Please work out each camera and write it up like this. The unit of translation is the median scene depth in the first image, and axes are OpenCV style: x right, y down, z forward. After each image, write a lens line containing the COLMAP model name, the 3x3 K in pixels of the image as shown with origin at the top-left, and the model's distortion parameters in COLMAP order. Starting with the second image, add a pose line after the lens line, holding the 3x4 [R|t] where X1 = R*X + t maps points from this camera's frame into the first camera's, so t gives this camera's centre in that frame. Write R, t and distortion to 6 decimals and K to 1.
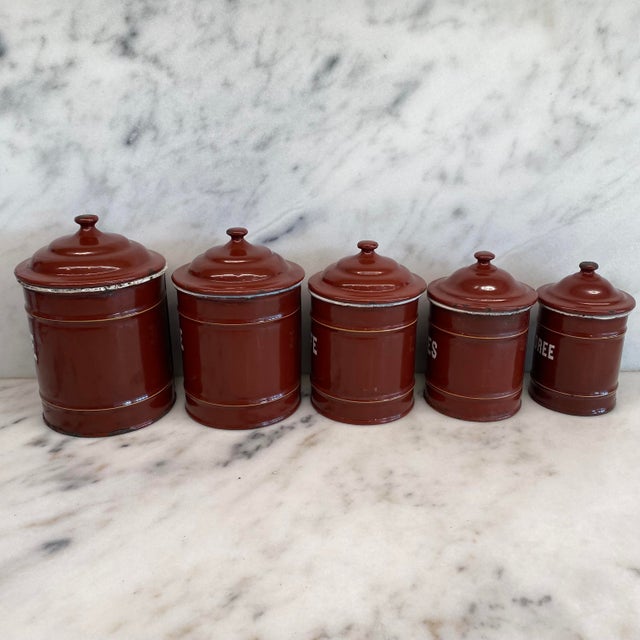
lens RADIAL K [[647.2, 0, 323.2], [0, 647.2, 322.8], [0, 0, 1]] dist [0.006664, 0.000000]
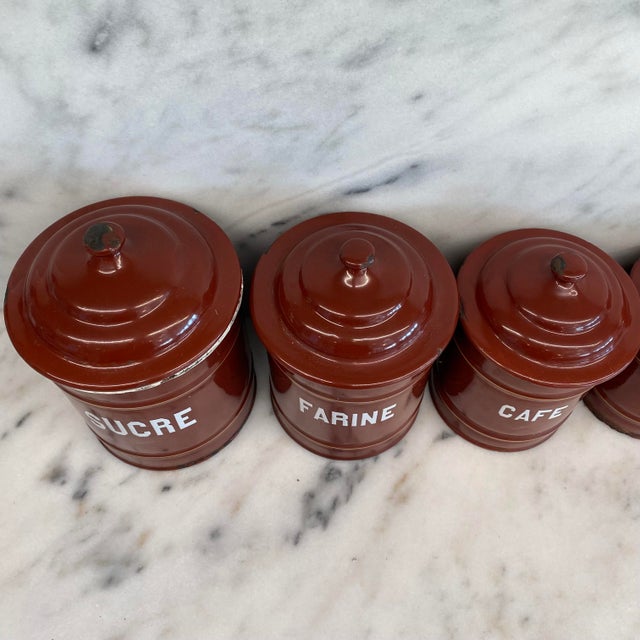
lens RADIAL K [[647.2, 0, 324.0], [0, 647.2, 311.9], [0, 0, 1]] dist [0.006664, 0.000000]
pose [[0.998771, 0.048487, -0.010317, -0.107671], [-0.031216, 0.776832, 0.628934, -0.444330], [0.038510, -0.627838, 0.777390, 0.490849]]
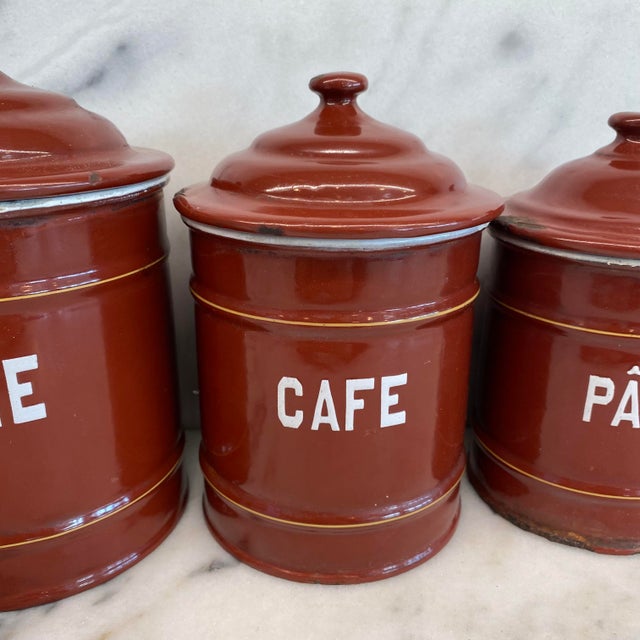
lens RADIAL K [[647.2, 0, 332.6], [0, 647.2, 332.0], [0, 0, 1]] dist [0.006664, 0.000000]
pose [[0.999698, 0.005295, 0.024007, 0.091613], [-0.005327, 0.999985, 0.001305, 0.013131], [-0.023999, -0.001432, 0.999711, 0.628864]]
